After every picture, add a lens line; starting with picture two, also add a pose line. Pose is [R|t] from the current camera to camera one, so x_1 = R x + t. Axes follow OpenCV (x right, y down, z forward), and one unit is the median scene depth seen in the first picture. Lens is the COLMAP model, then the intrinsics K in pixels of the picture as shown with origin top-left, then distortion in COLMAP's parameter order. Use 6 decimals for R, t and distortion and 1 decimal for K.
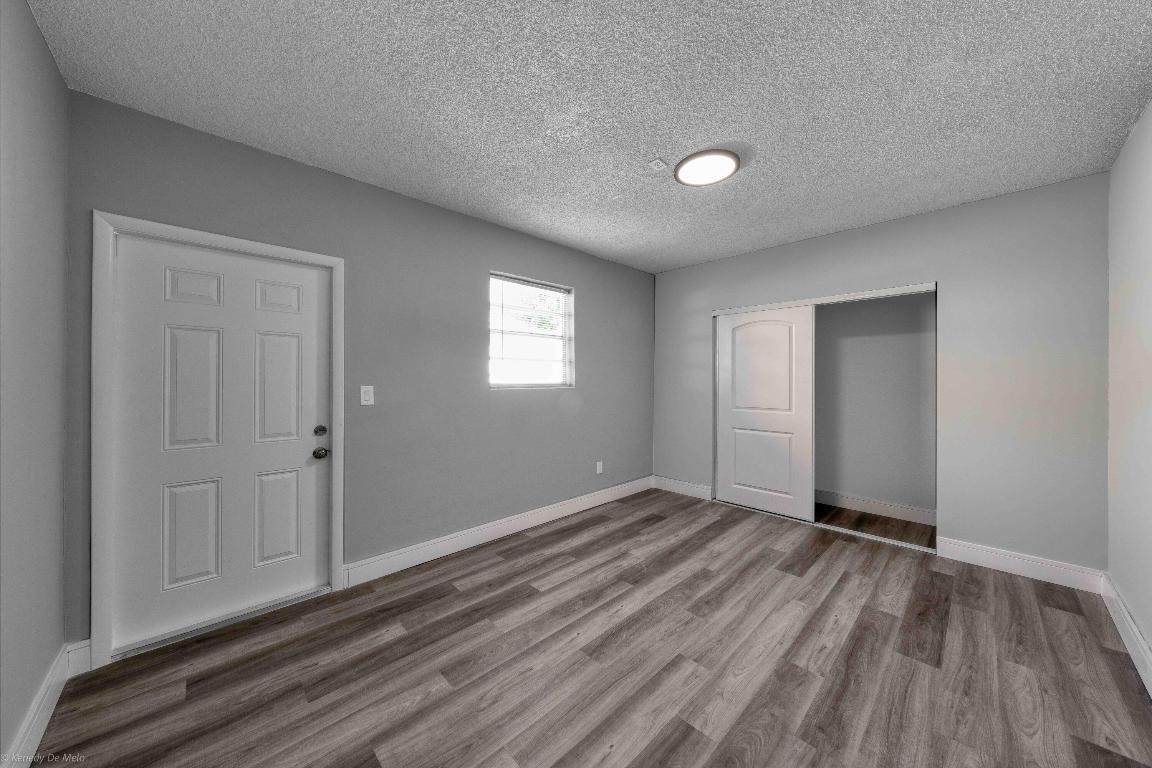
lens RADIAL K [[392.9, 0, 571.8], [0, 392.9, 379.5], [0, 0, 1]] dist [-0.000360, 0.000415]
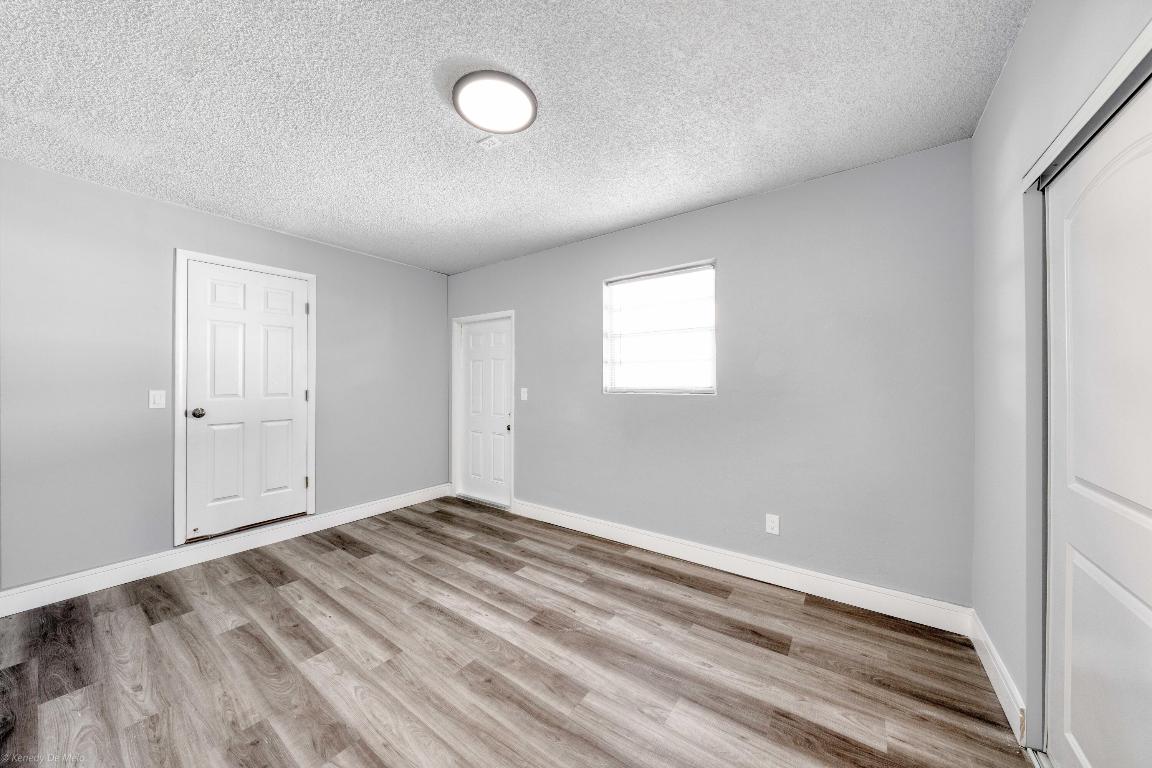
lens RADIAL K [[388.1, 0, 578.7], [0, 388.1, 382.3], [0, 0, 1]] dist [-0.002621, 0.000048]
pose [[0.185109, -0.003584, -0.982711, 1.047202], [0.000380, 0.999994, -0.003575, -0.000390], [0.982718, 0.000288, 0.185109, 0.975915]]
